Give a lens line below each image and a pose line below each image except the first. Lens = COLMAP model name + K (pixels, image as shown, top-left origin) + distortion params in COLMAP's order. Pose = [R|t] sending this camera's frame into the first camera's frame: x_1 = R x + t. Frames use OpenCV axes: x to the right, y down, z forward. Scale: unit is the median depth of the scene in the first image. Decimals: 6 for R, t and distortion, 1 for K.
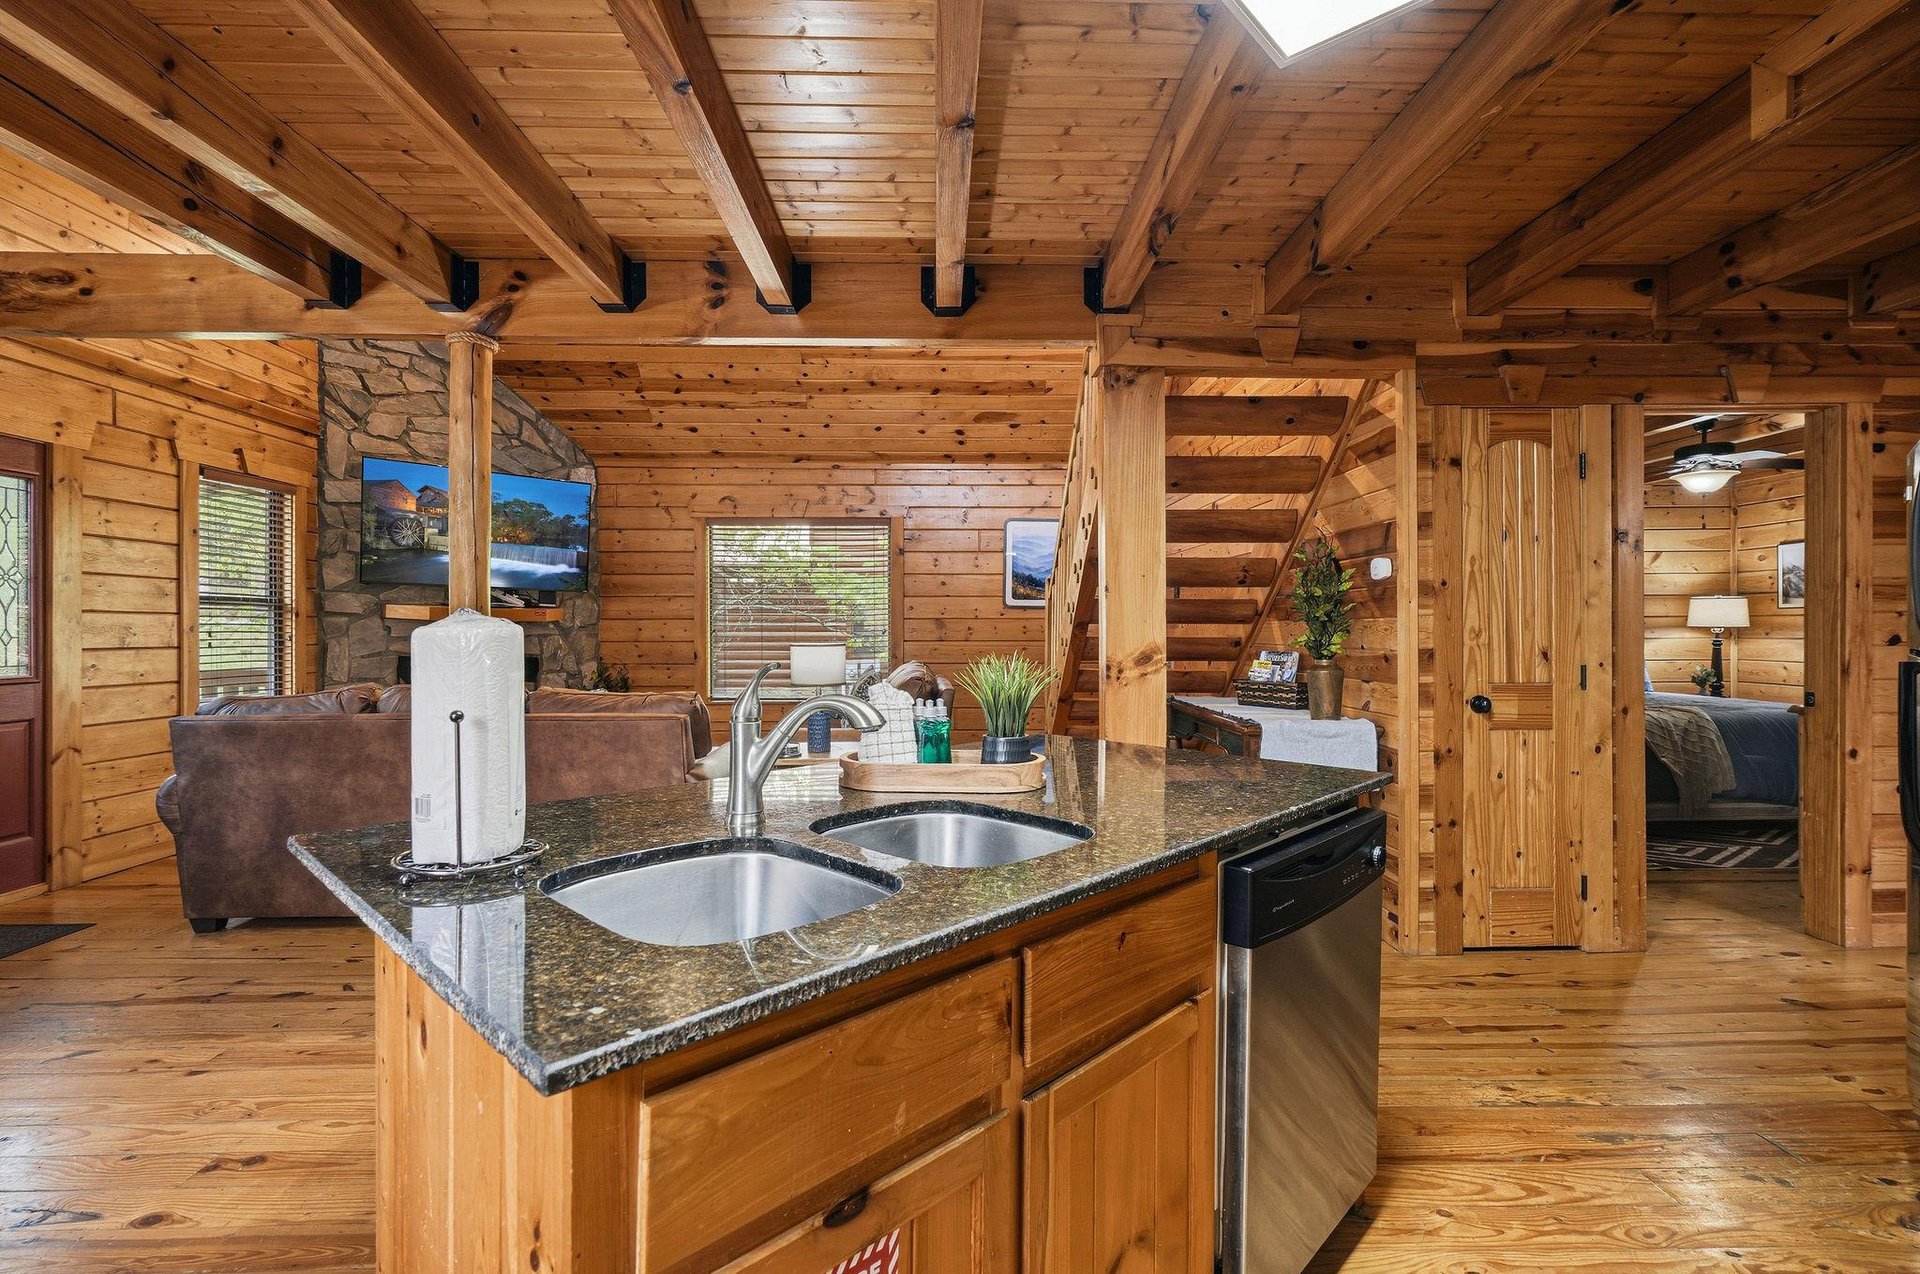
lens RADIAL K [[876.1, 0, 960.0], [0, 876.1, 637.0], [0, 0, 1]] dist [0.001353, 0.000110]
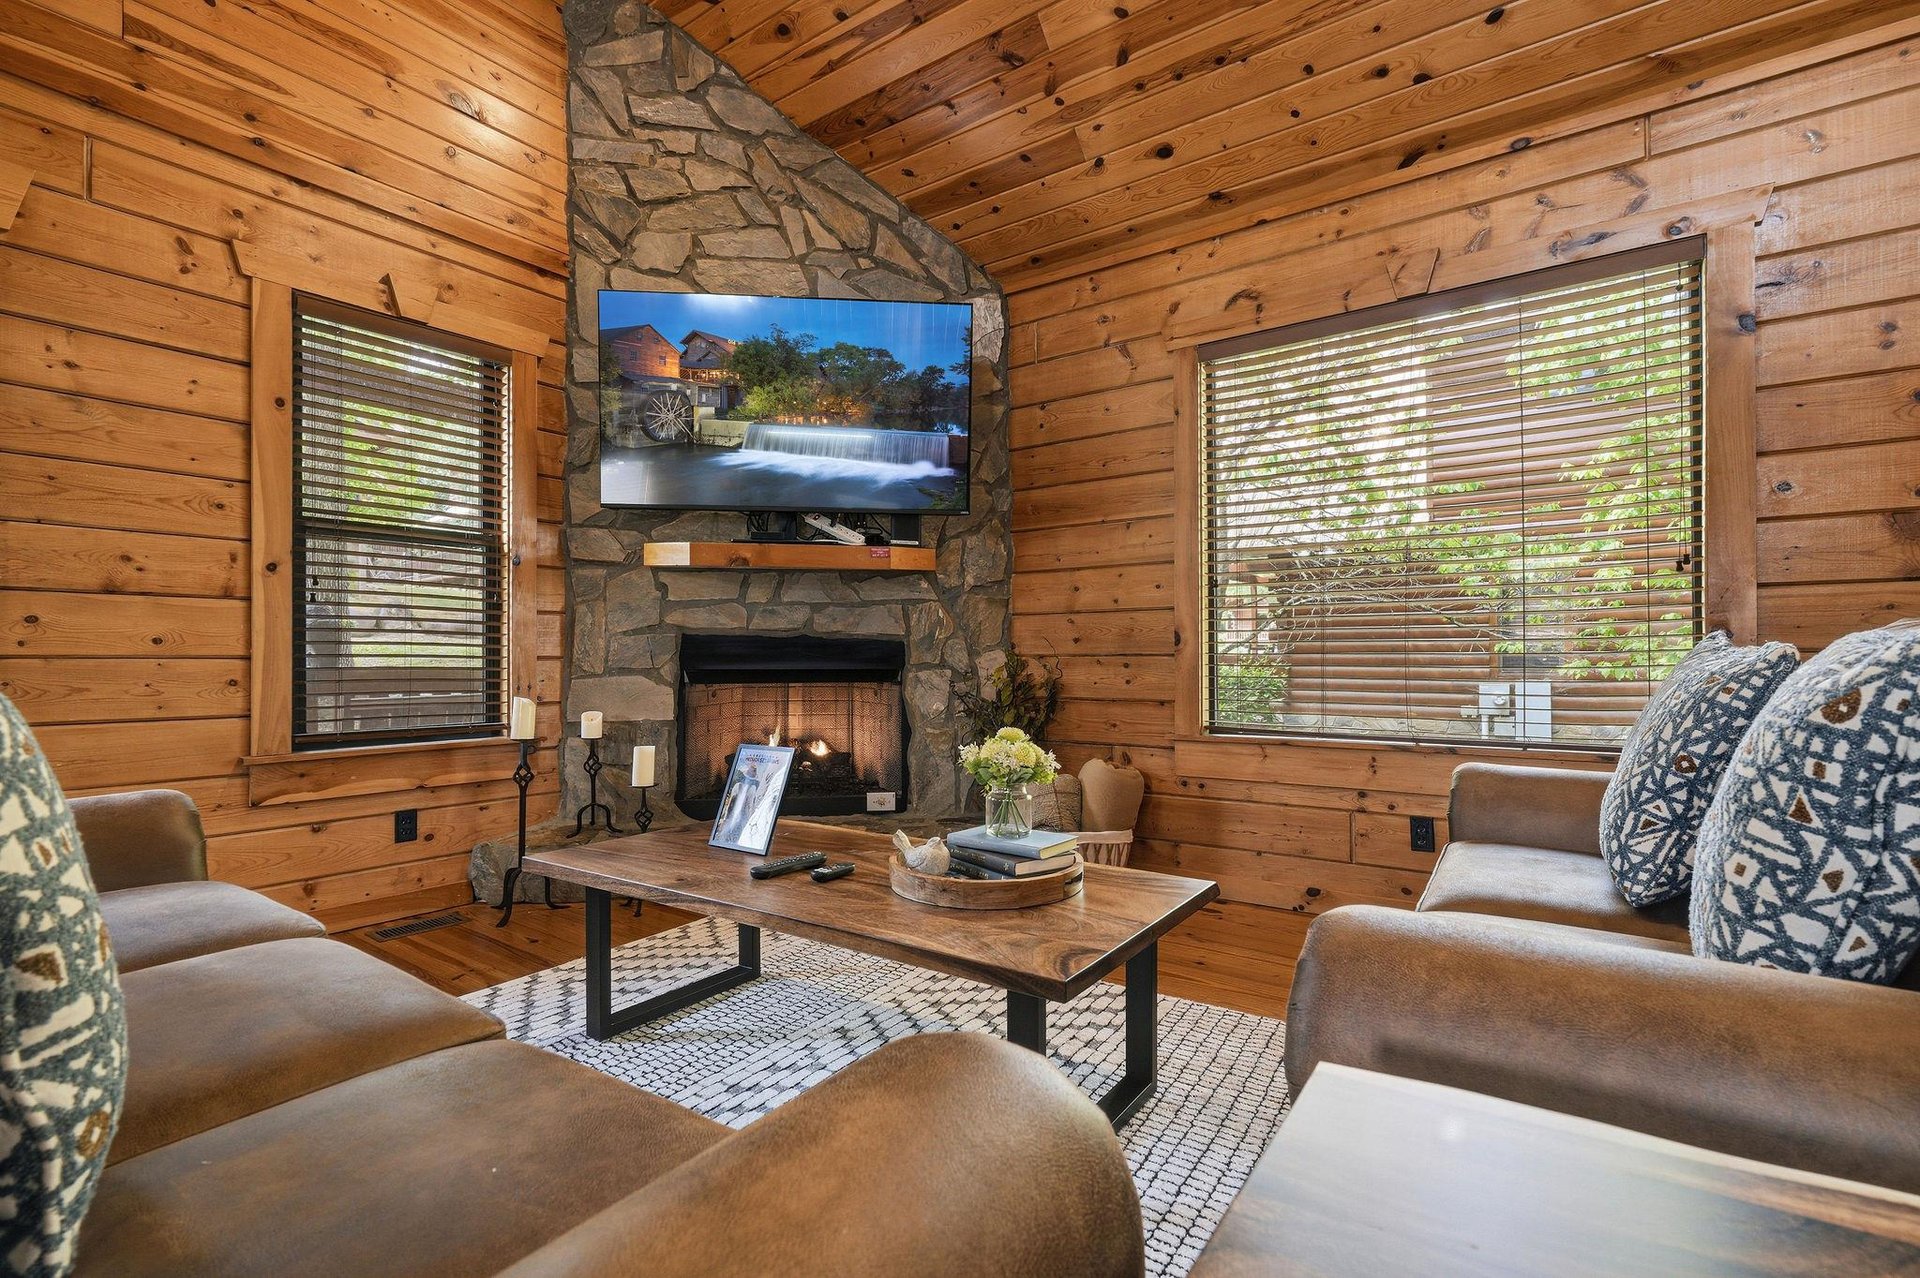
lens RADIAL K [[875.4, 0, 966.4], [0, 875.4, 647.4], [0, 0, 1]] dist [-0.002245, -0.000104]
pose [[0.796832, -0.009483, -0.604126, -0.115811], [-0.002637, 0.999813, -0.019173, 0.039652], [0.604195, 0.016871, 0.796658, 0.603643]]
